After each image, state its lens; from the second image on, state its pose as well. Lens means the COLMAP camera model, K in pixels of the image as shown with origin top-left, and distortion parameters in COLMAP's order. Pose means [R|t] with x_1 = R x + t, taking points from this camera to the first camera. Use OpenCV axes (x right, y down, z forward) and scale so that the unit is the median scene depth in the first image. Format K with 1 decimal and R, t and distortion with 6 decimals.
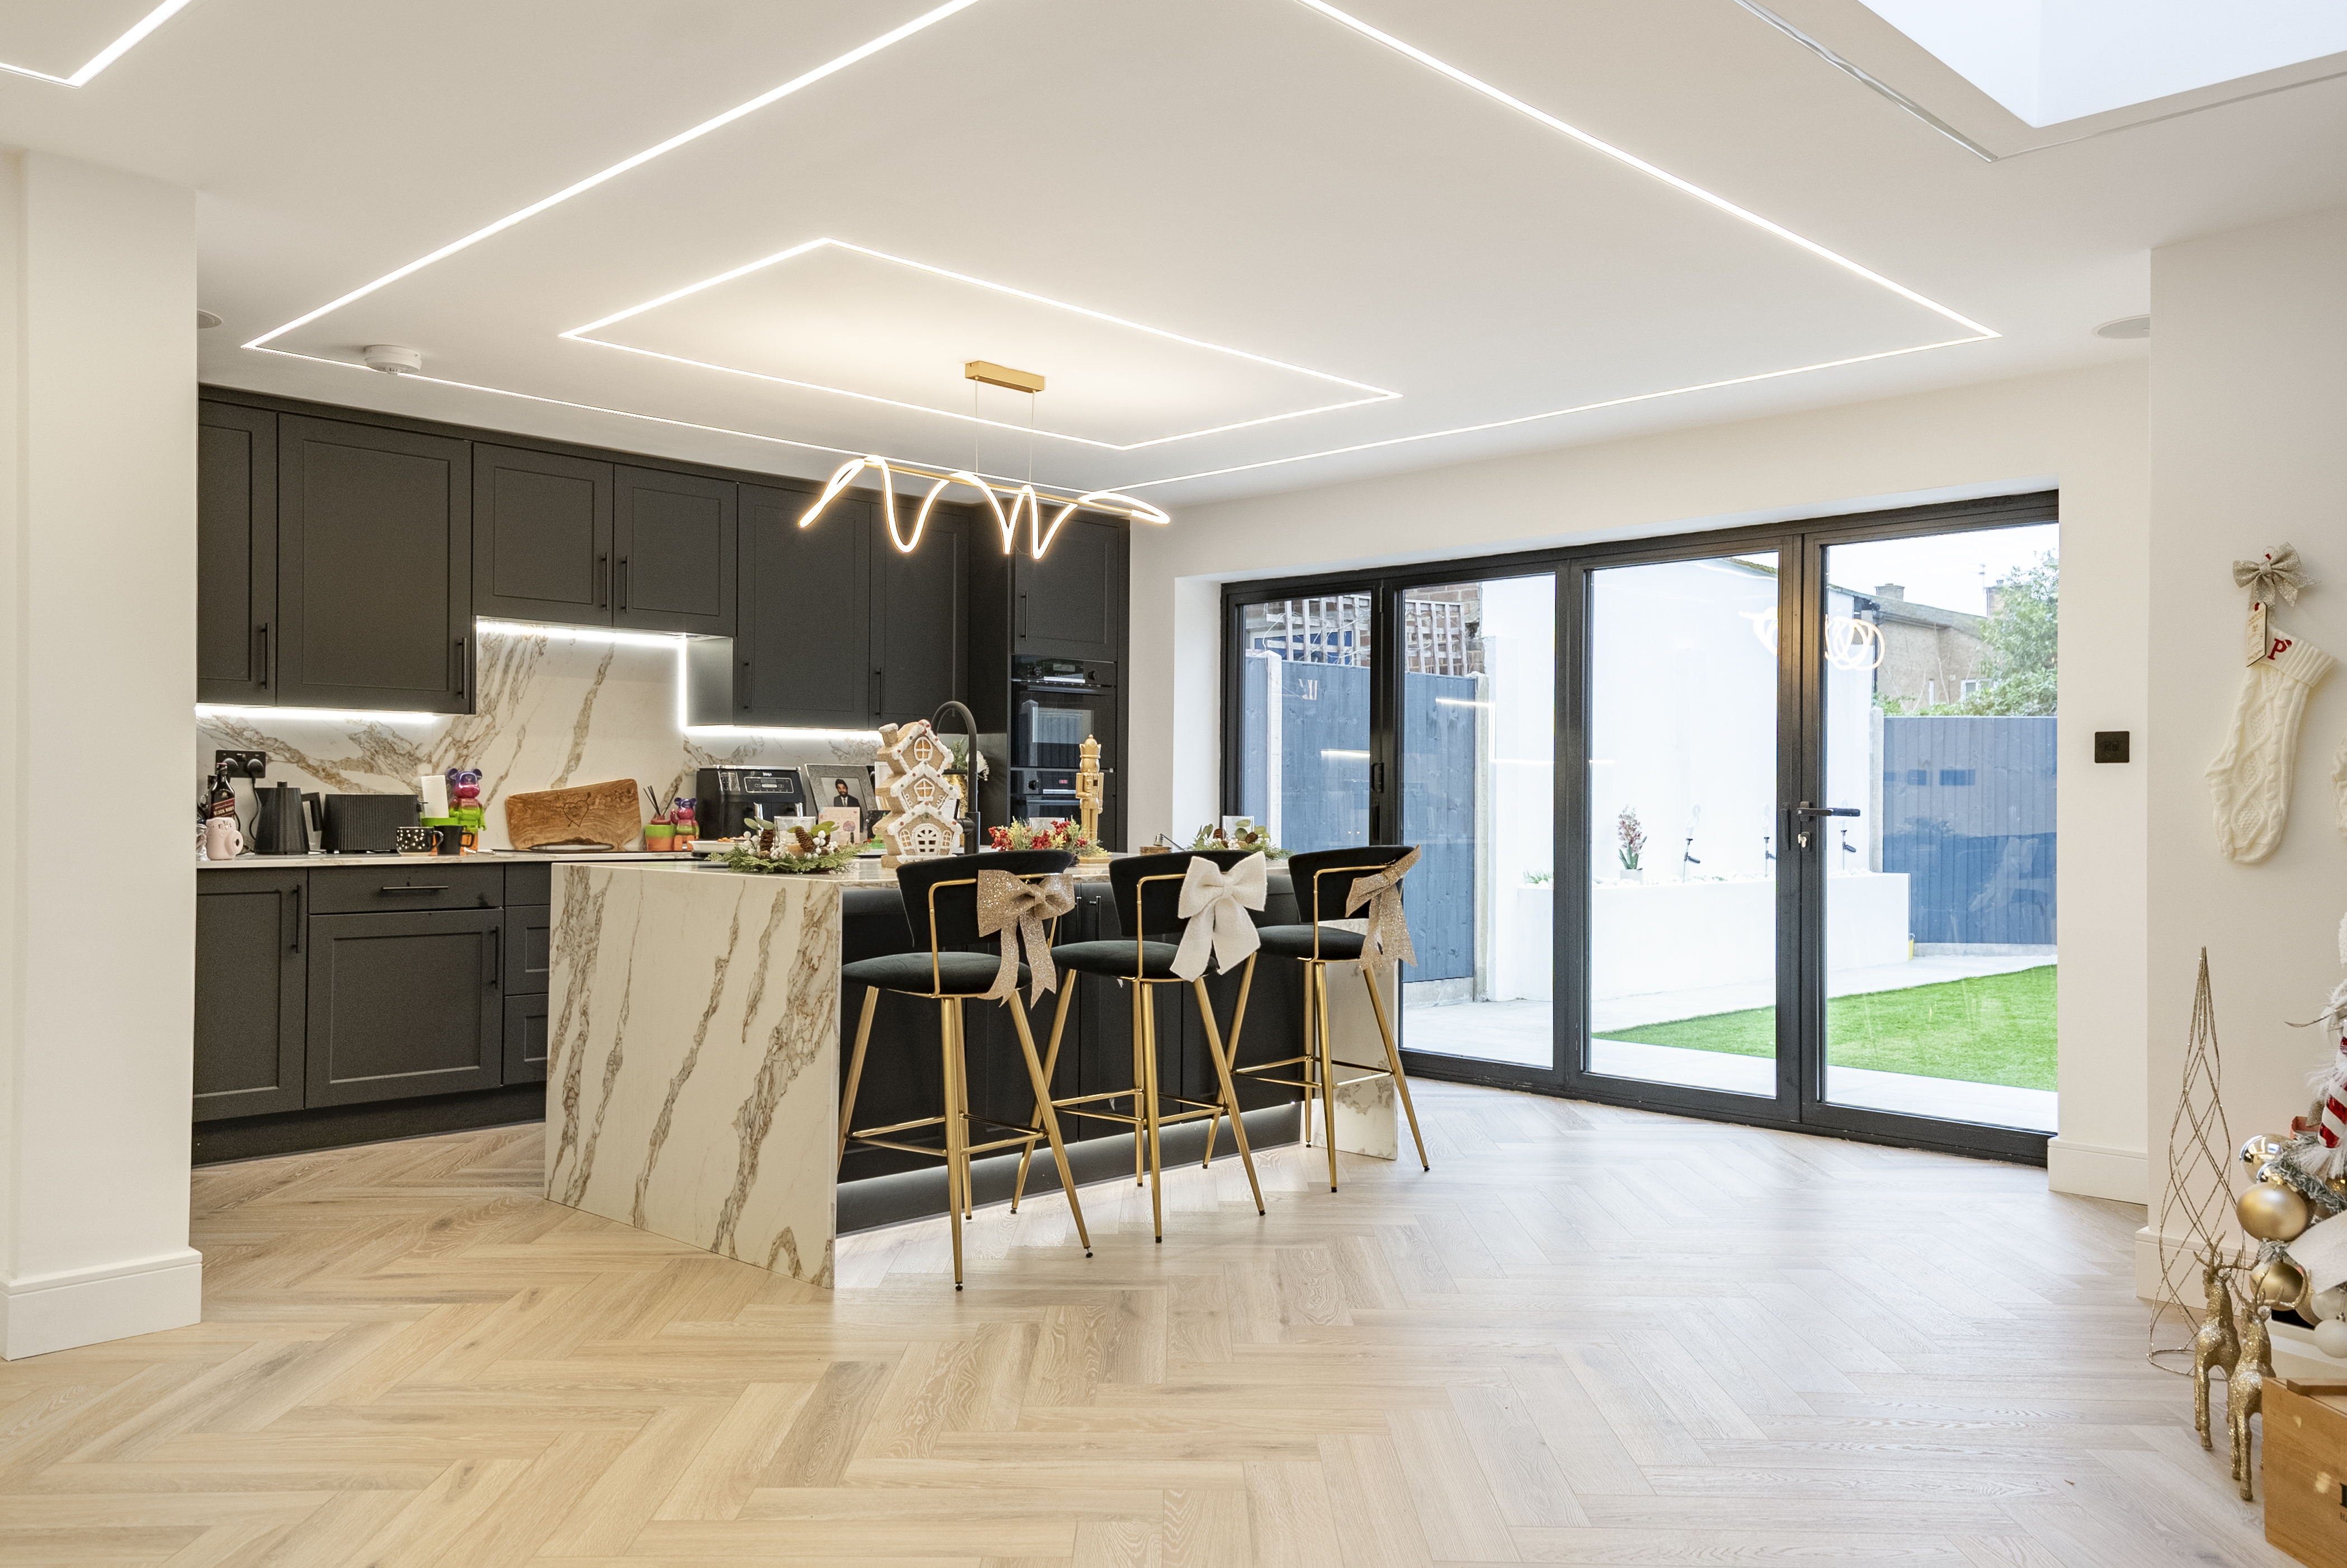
lens RADIAL K [[1796.7, 0, 1173.5], [0, 1796.7, 784.0], [0, 0, 1]] dist [0.004546, 0.001279]
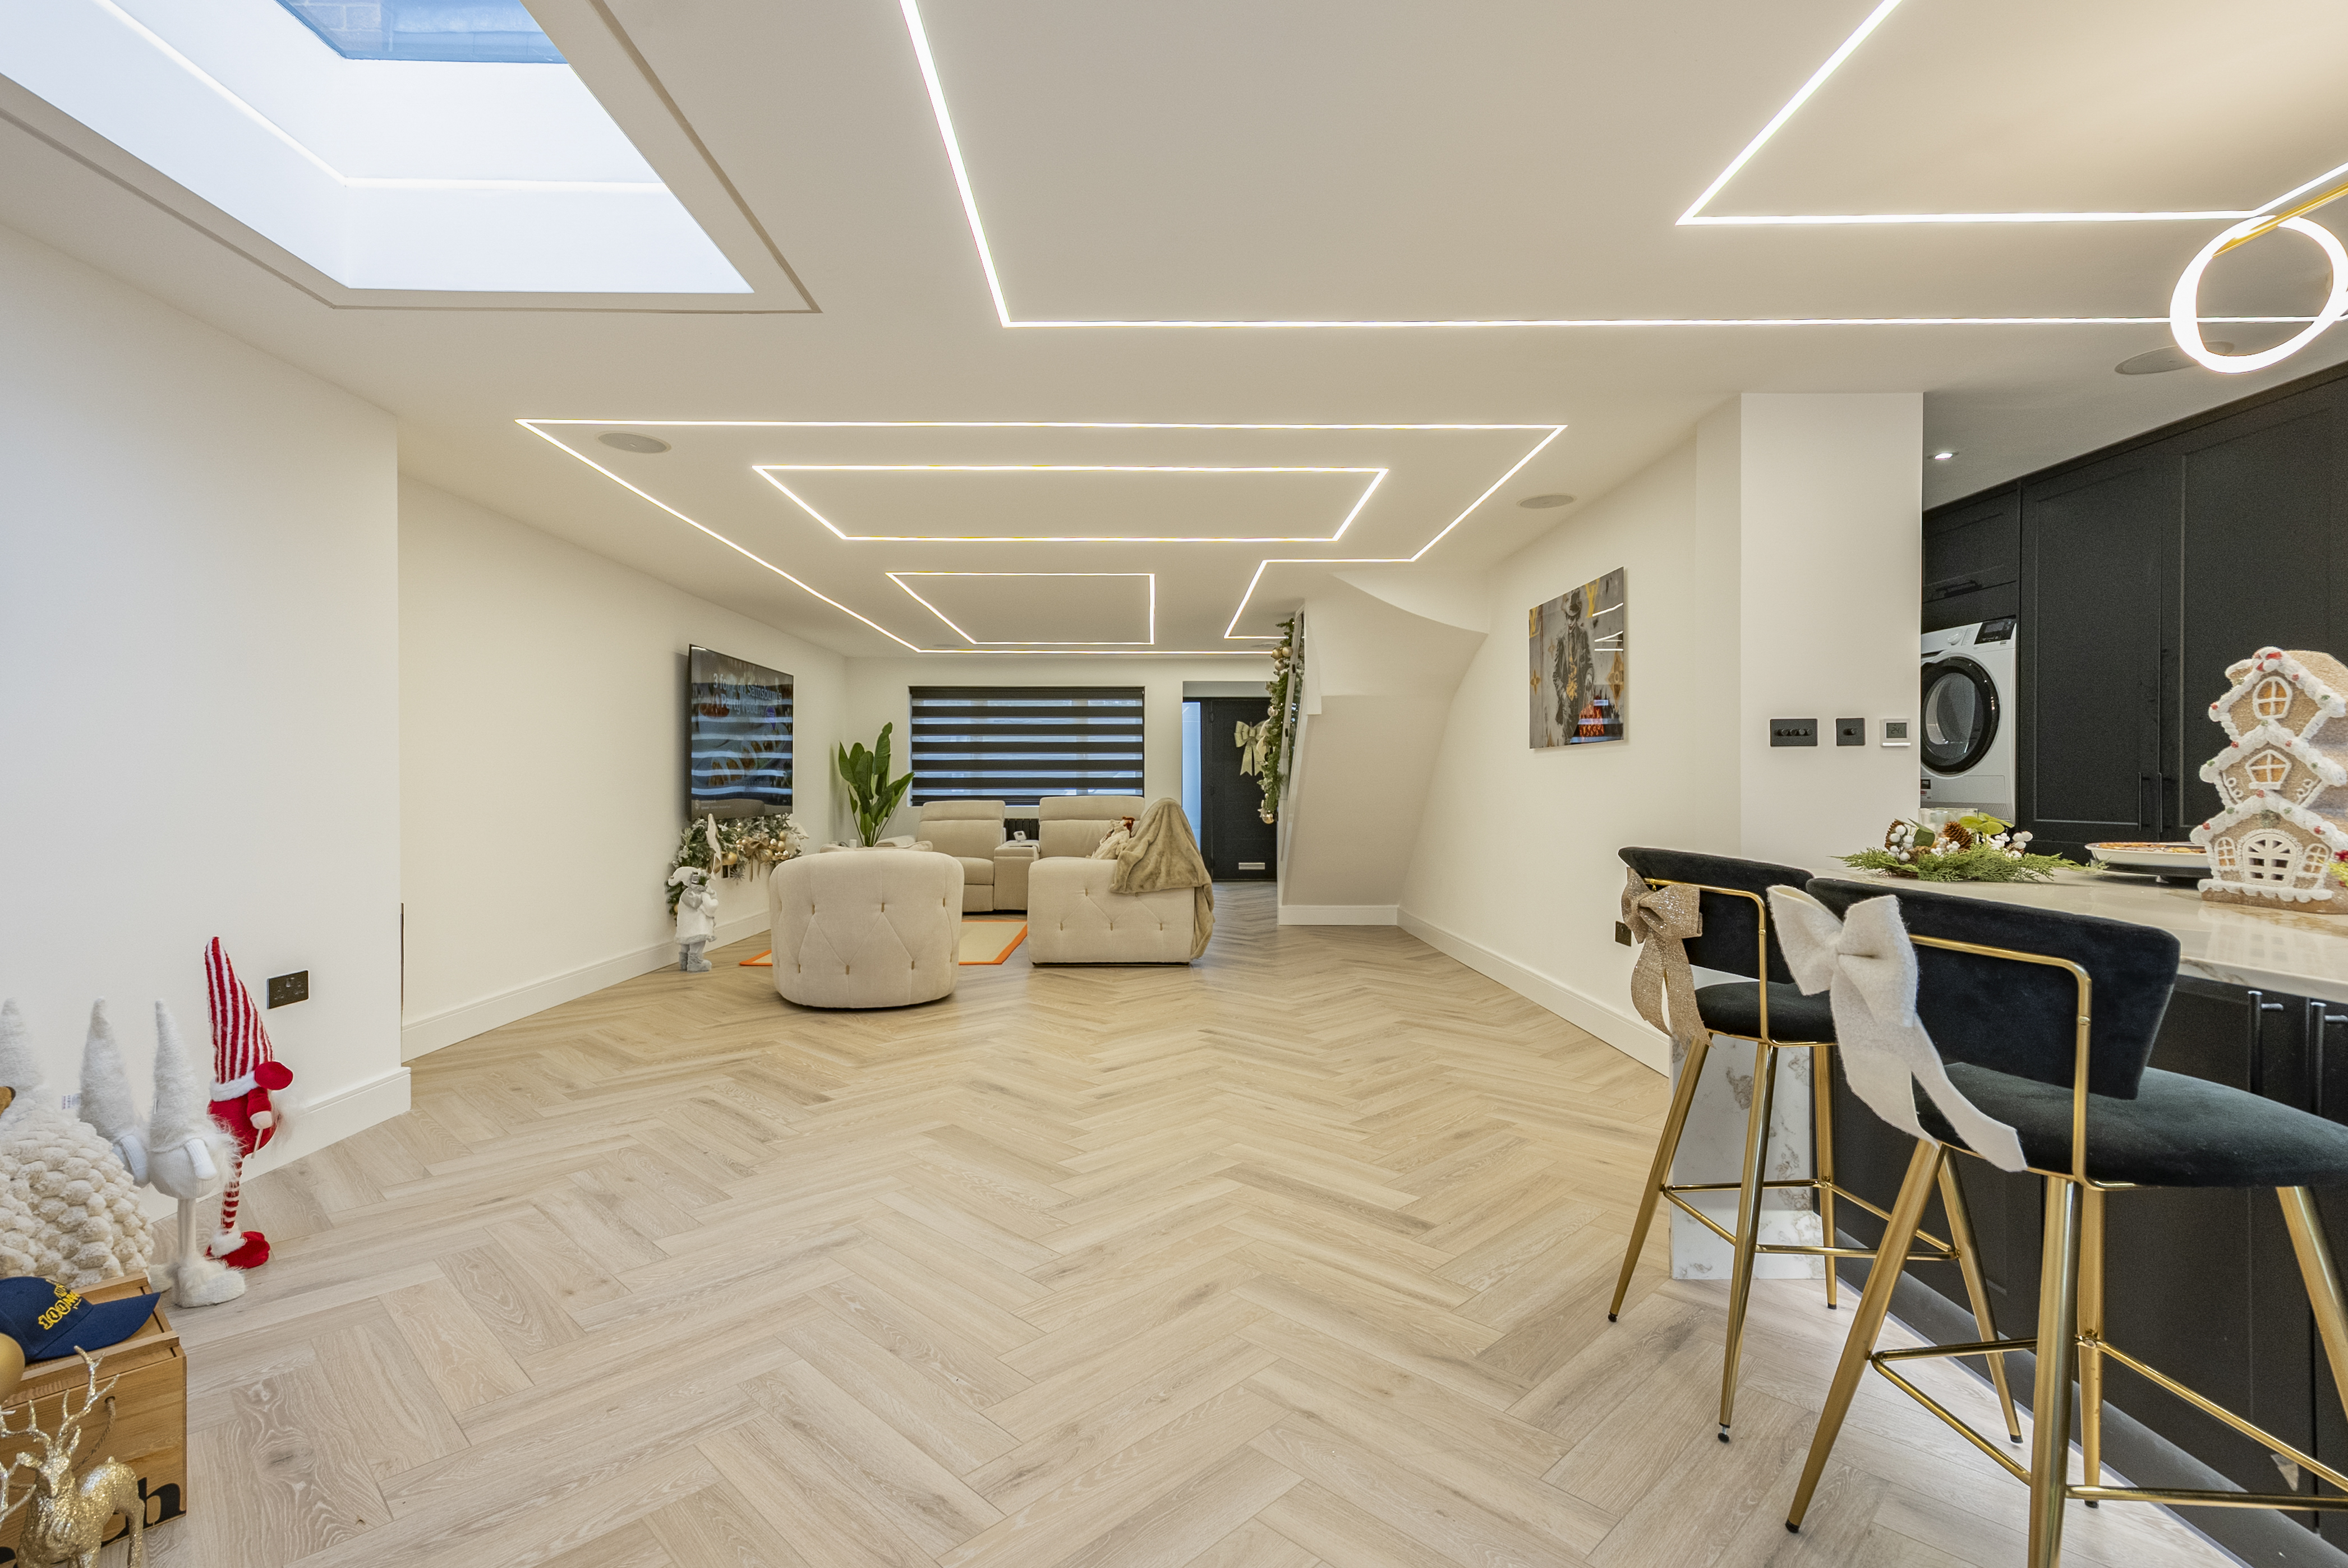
lens RADIAL K [[1090.5, 0, 1158.6], [0, 1090.5, 790.4], [0, 0, 1]] dist [0.003184, 0.001440]
pose [[-0.702274, 0.002639, -0.711902, 0.504559], [0.007801, 0.999962, -0.003989, 0.011812], [0.711864, -0.008355, -0.702268, 1.403699]]
